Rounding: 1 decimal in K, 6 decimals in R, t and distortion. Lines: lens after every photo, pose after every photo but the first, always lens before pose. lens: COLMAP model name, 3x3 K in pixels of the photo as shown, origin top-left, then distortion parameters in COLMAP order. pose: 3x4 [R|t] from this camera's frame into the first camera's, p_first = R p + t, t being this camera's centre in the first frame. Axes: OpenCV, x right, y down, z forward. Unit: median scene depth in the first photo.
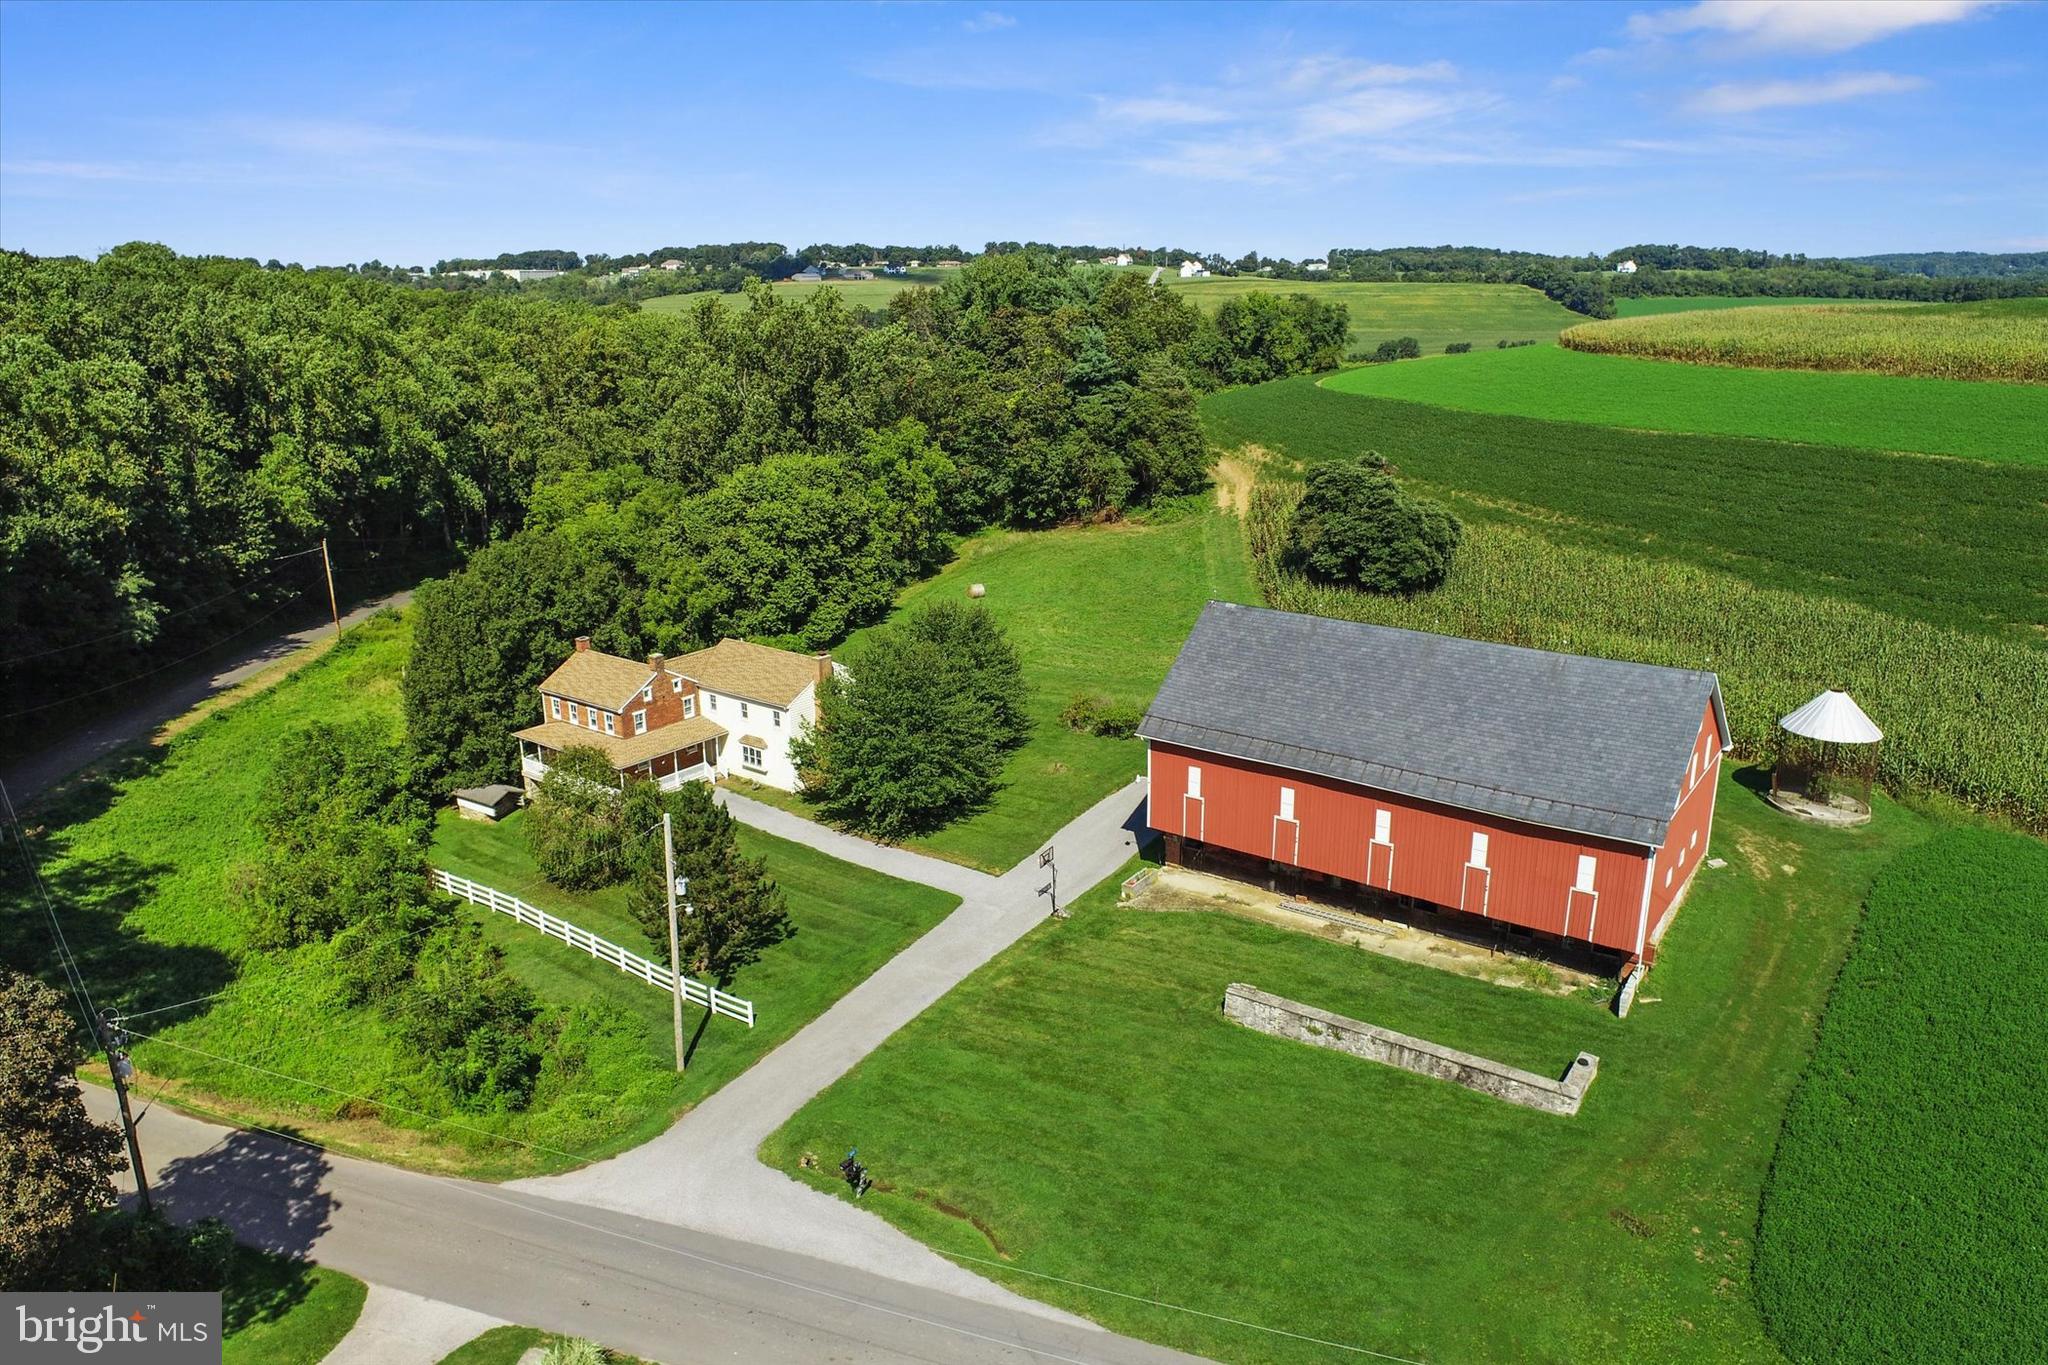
lens RADIAL K [[1376.2, 0, 1020.4], [0, 1376.2, 690.3], [0, 0, 1]] dist [-0.011260, 0.000635]
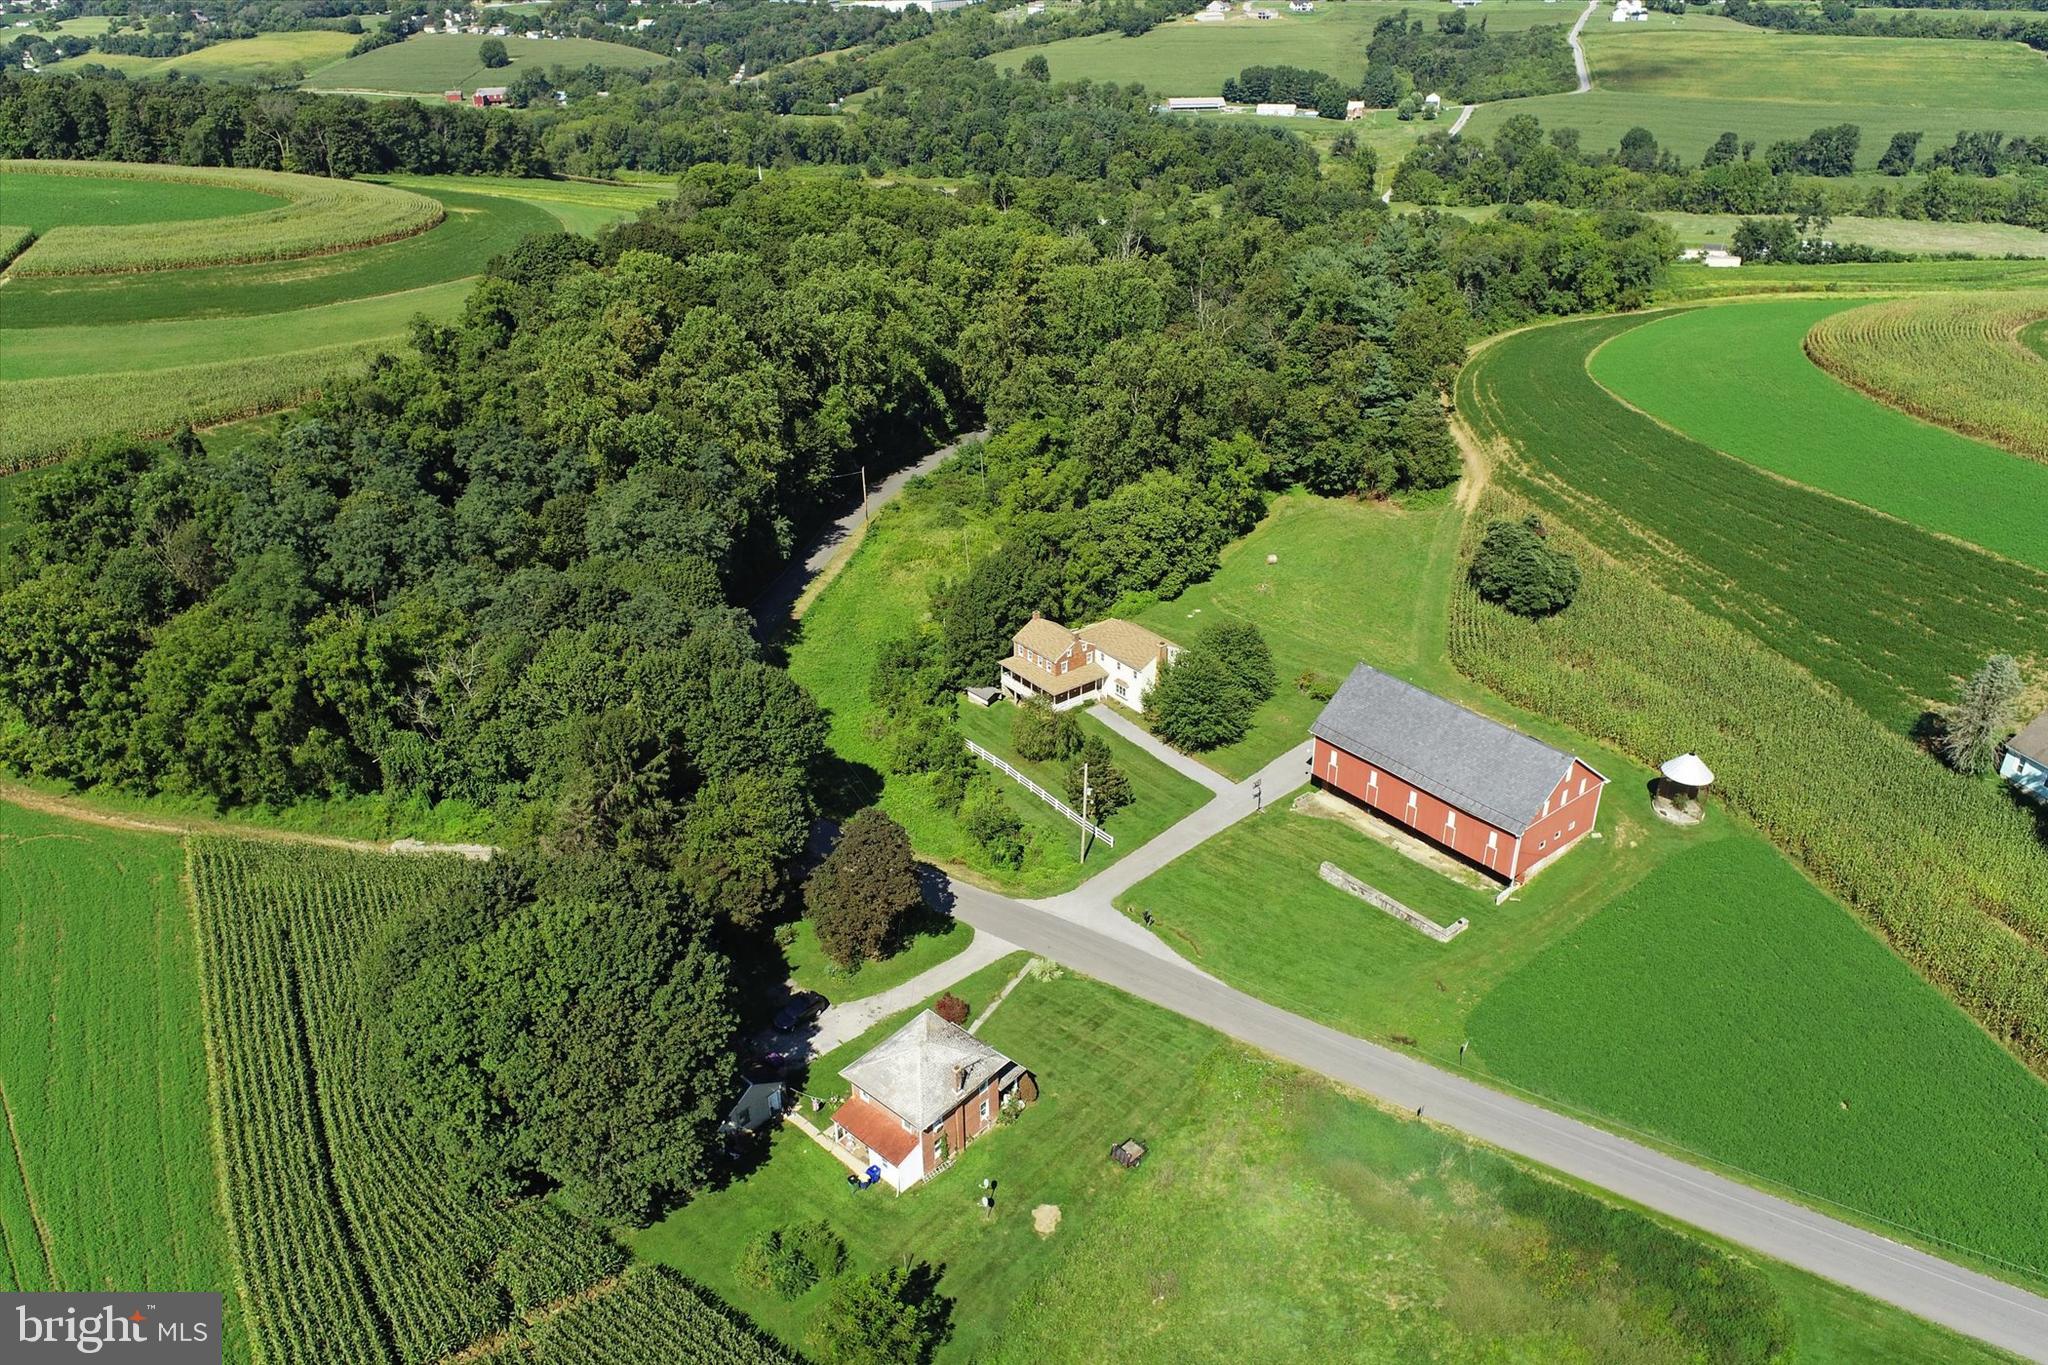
lens RADIAL K [[1376.2, 0, 1016.1], [0, 1376.2, 686.9], [0, 0, 1]] dist [-0.011260, 0.000635]
pose [[0.962353, 0.121812, -0.242978, 0.119431], [-0.072145, 0.976363, 0.203740, -0.320333], [0.262053, -0.178540, 0.948394, -0.795288]]
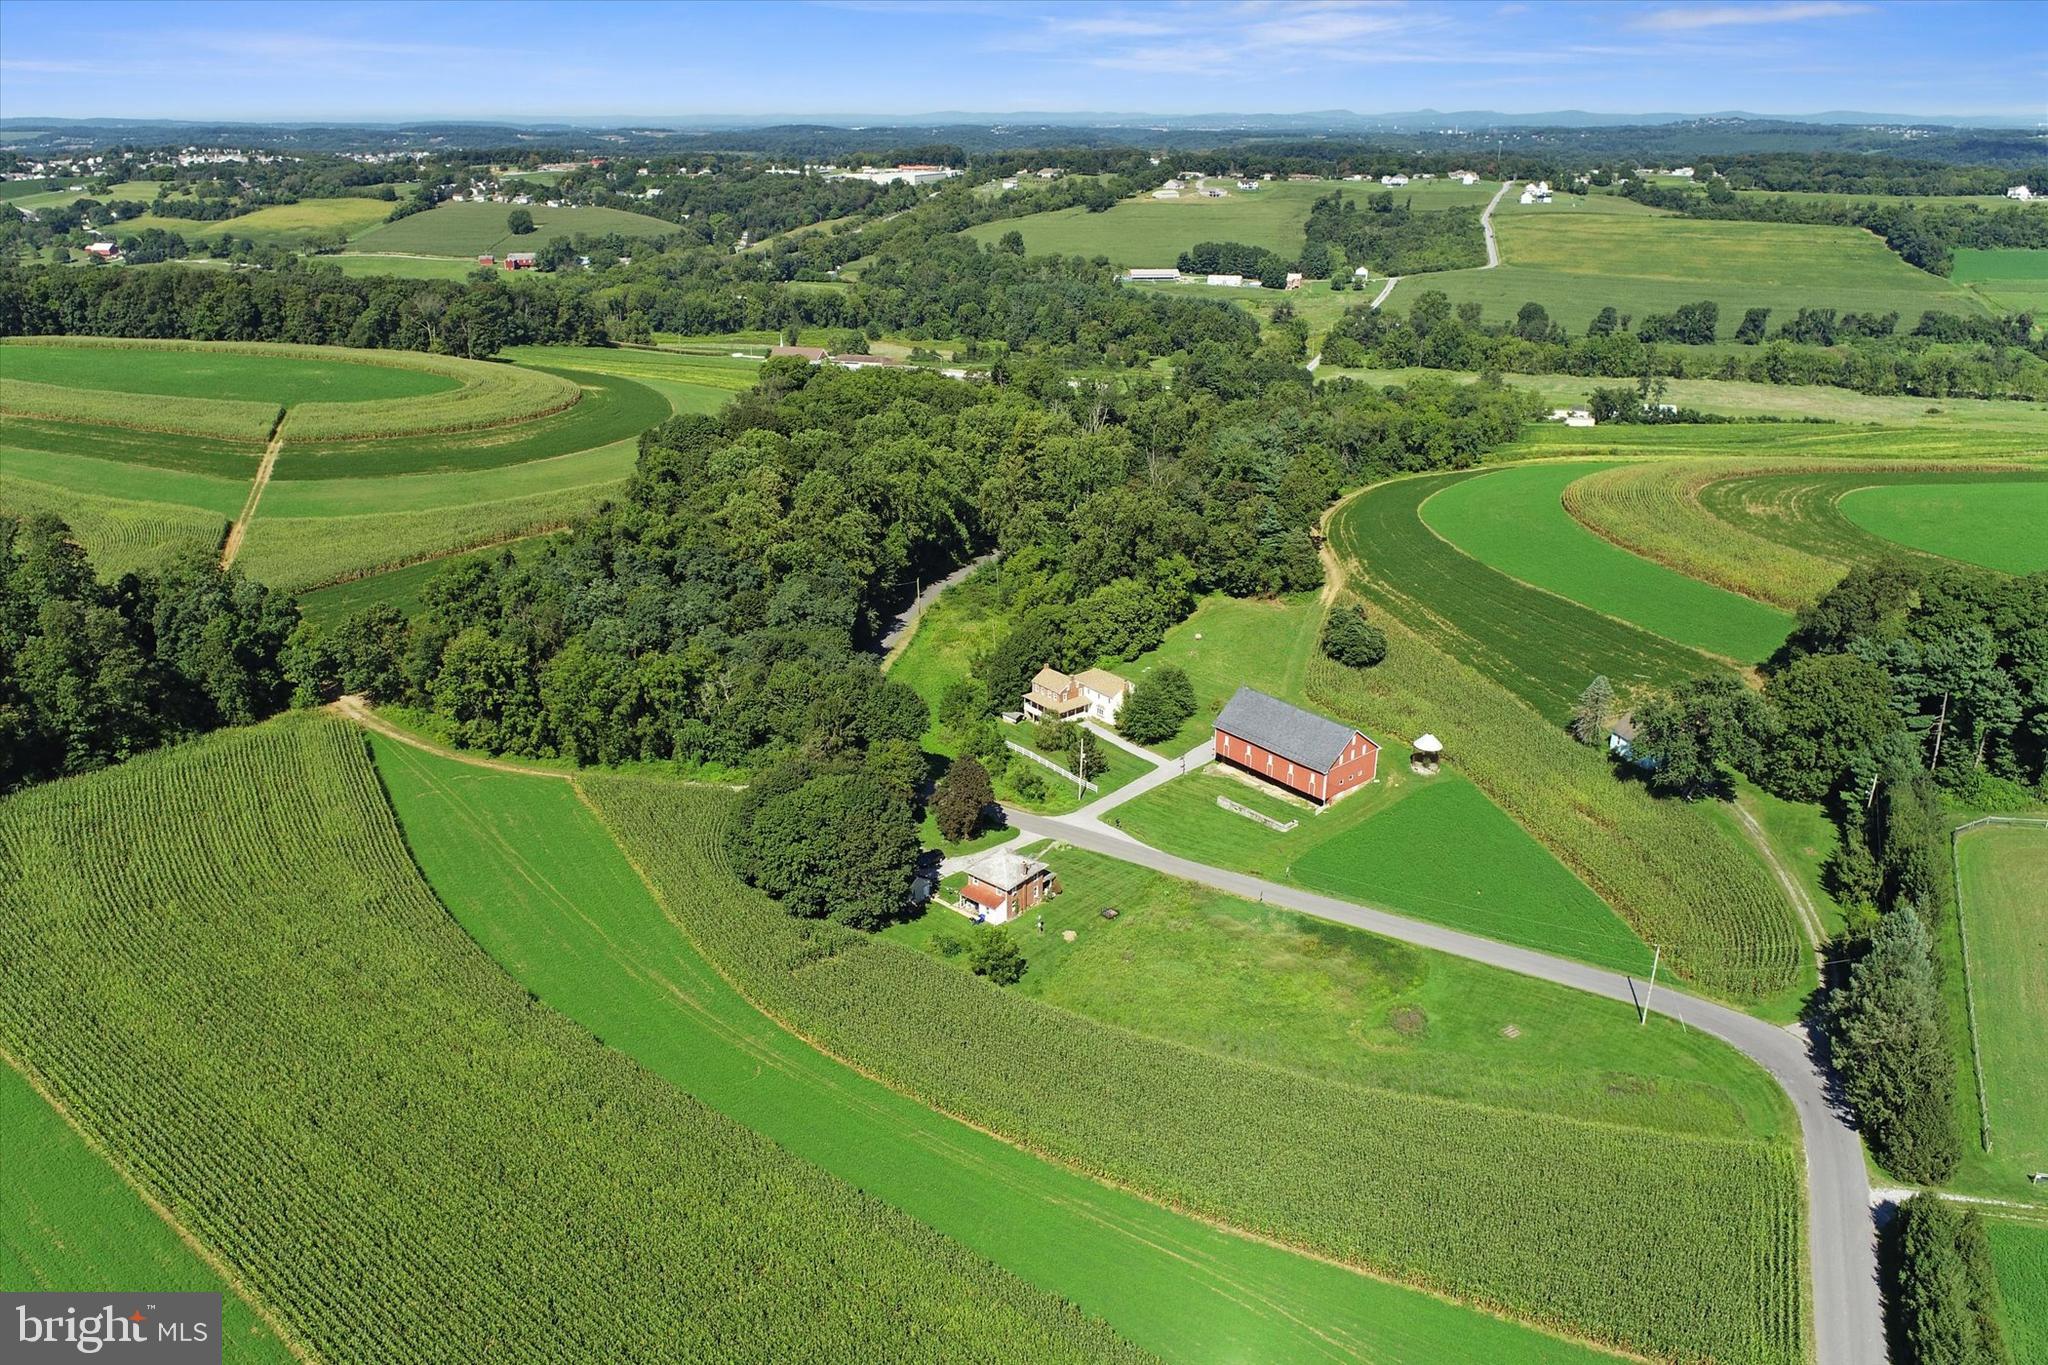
lens RADIAL K [[1376.2, 0, 1016.4], [0, 1376.2, 691.2], [0, 0, 1]] dist [-0.011260, 0.000635]
pose [[0.968120, 0.098784, -0.230184, 0.306421], [-0.074247, 0.990823, 0.112944, -0.313582], [0.239228, -0.092253, 0.966571, -1.891980]]
